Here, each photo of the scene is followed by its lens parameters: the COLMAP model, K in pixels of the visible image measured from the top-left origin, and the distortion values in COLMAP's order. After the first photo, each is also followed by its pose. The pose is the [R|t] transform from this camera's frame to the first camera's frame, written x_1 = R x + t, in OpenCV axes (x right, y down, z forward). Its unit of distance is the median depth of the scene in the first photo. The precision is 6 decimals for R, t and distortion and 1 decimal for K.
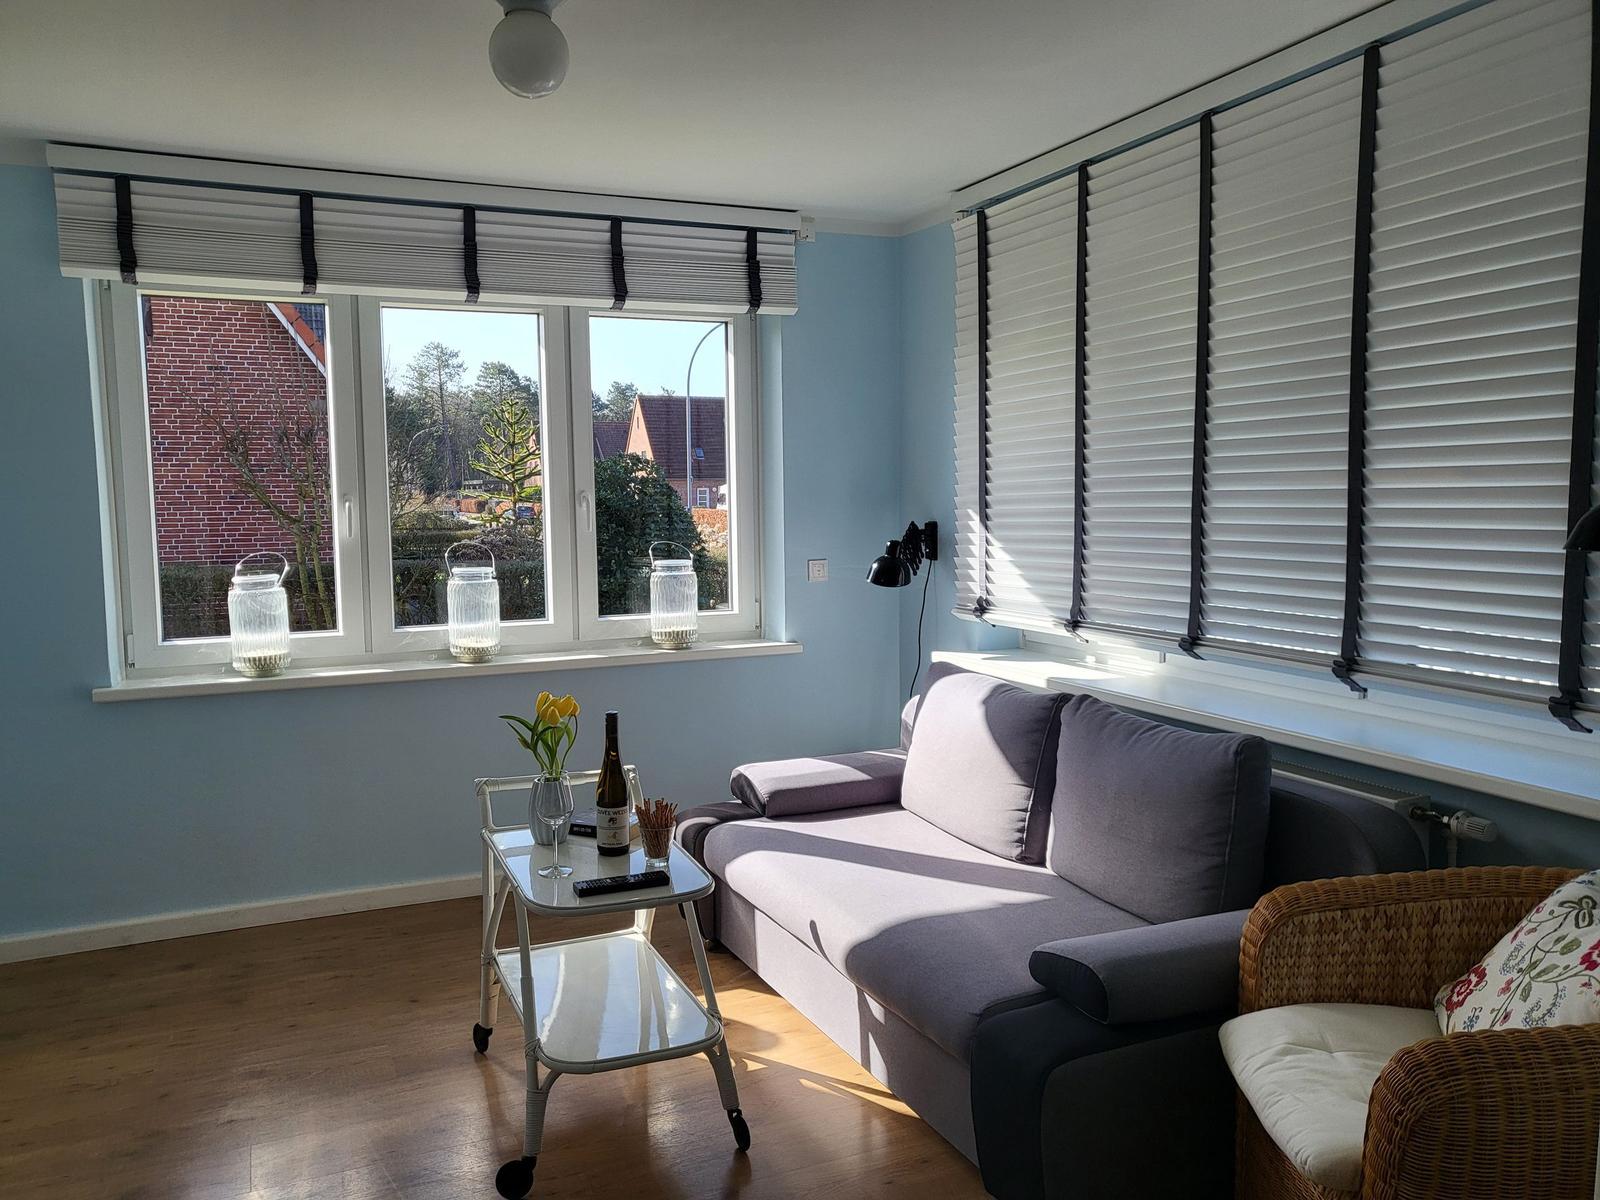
lens RADIAL K [[1218.6, 0, 753.5], [0, 1218.6, 611.7], [0, 0, 1]] dist [-0.006926, 0.067171]
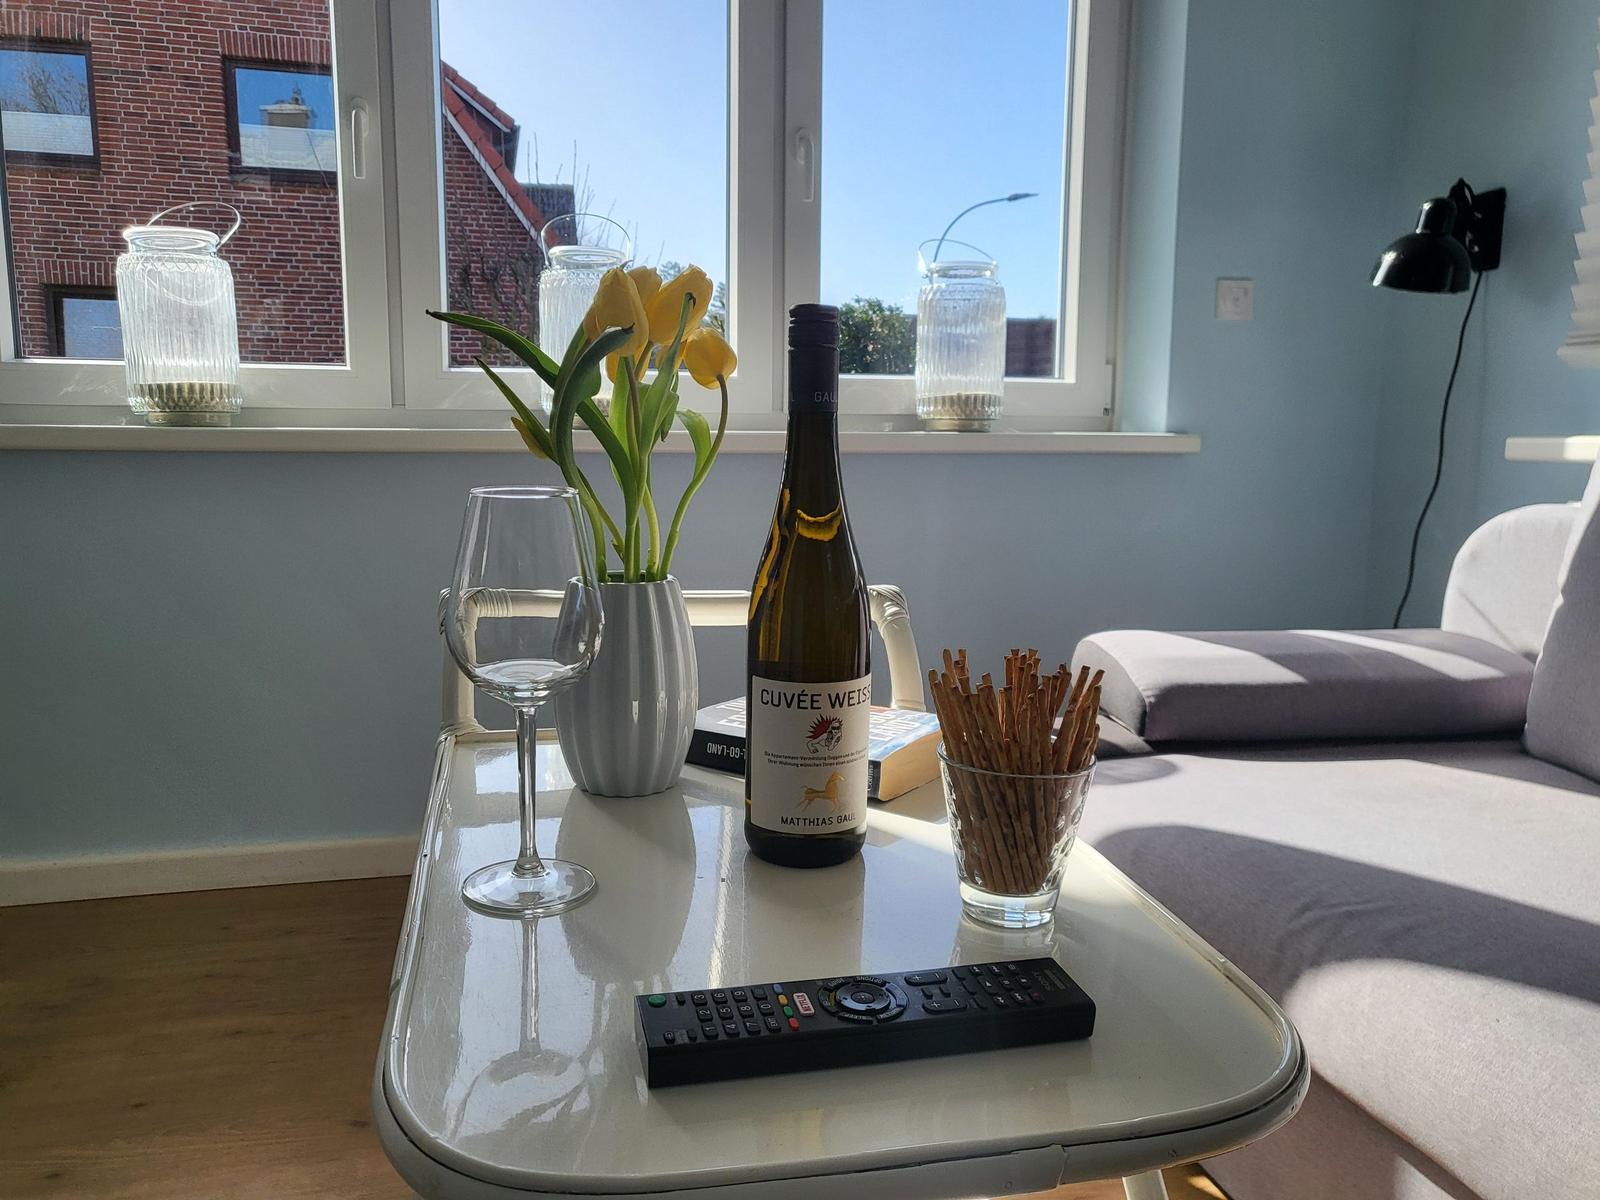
lens RADIAL K [[1218.6, 0, 790.6], [0, 1218.6, 594.7], [0, 0, 1]] dist [-0.006926, 0.067171]
pose [[0.987222, 0.045039, -0.152856, -0.058421], [-0.038734, 0.998281, 0.043975, 0.089800], [0.154574, -0.037493, 0.987270, 0.504381]]
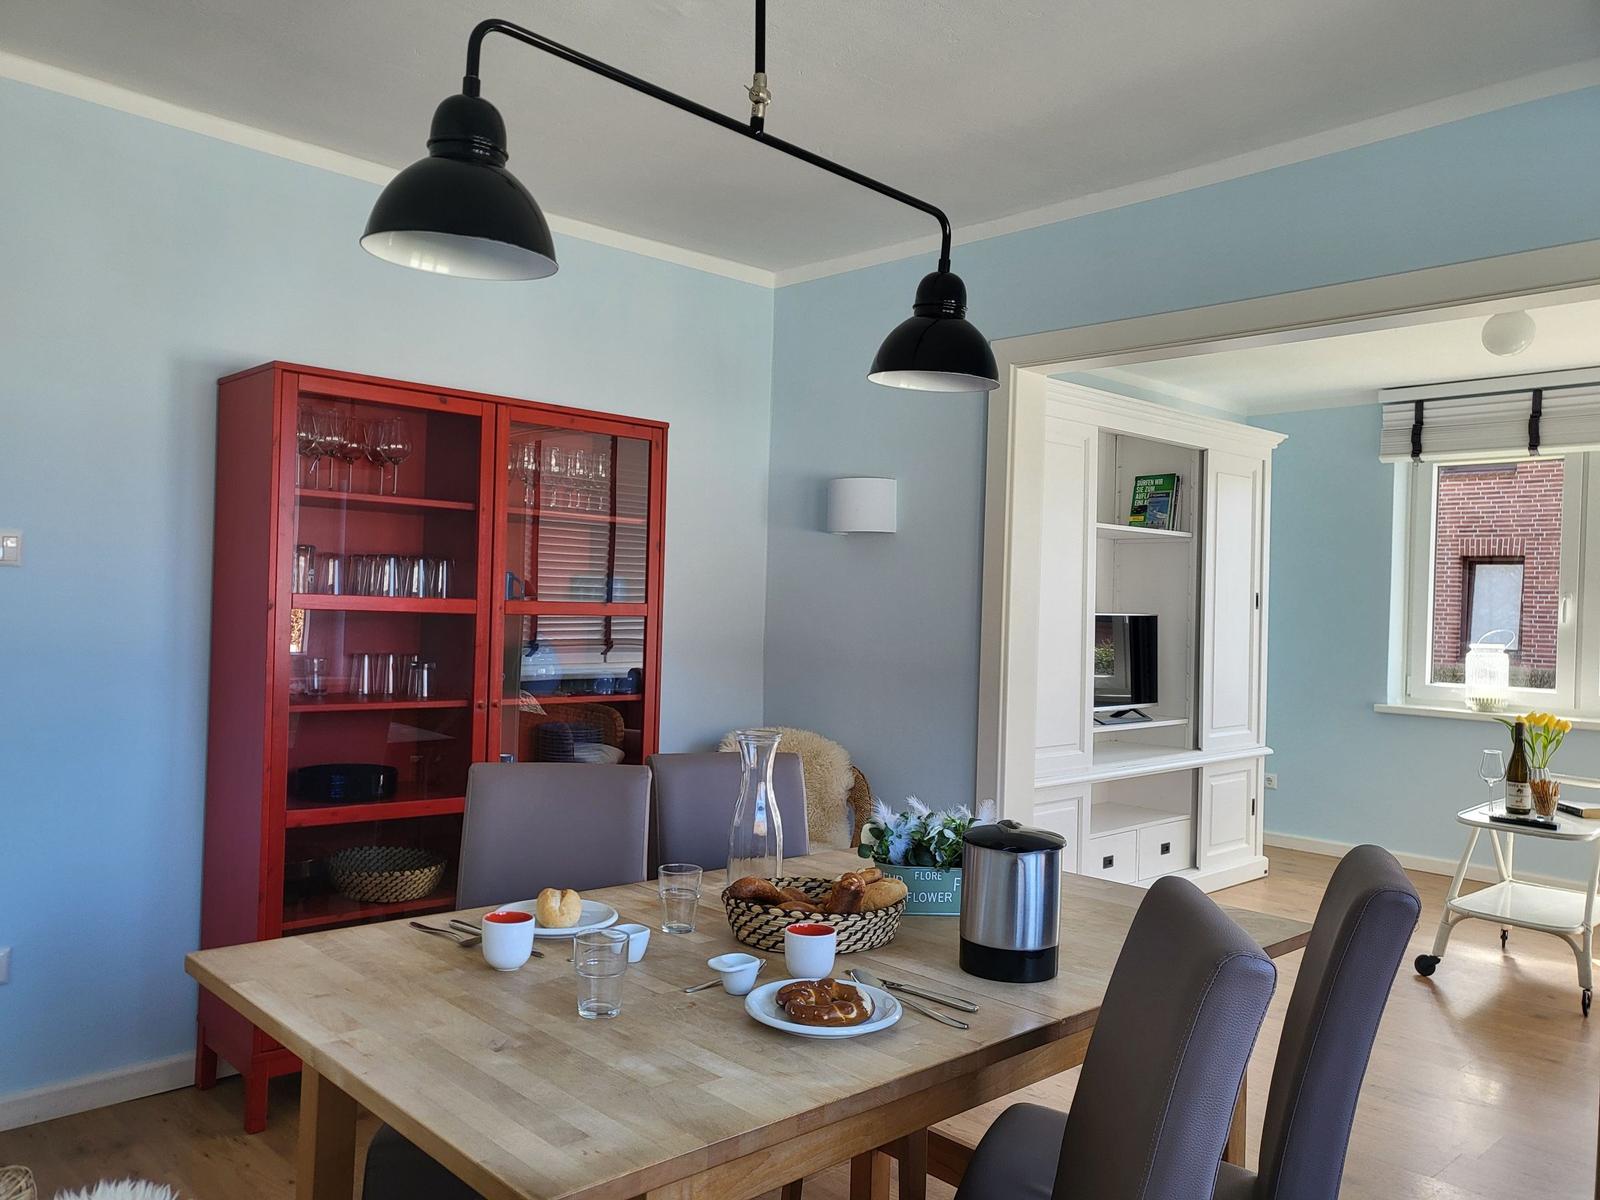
lens RADIAL K [[1218.6, 0, 784.6], [0, 1218.6, 610.0], [0, 0, 1]] dist [-0.006926, 0.067171]
pose [[0.357227, 0.029802, -0.933542, 0.666704], [-0.124595, 0.992079, -0.016007, 0.058560], [0.925670, 0.122033, 0.358111, -0.331936]]
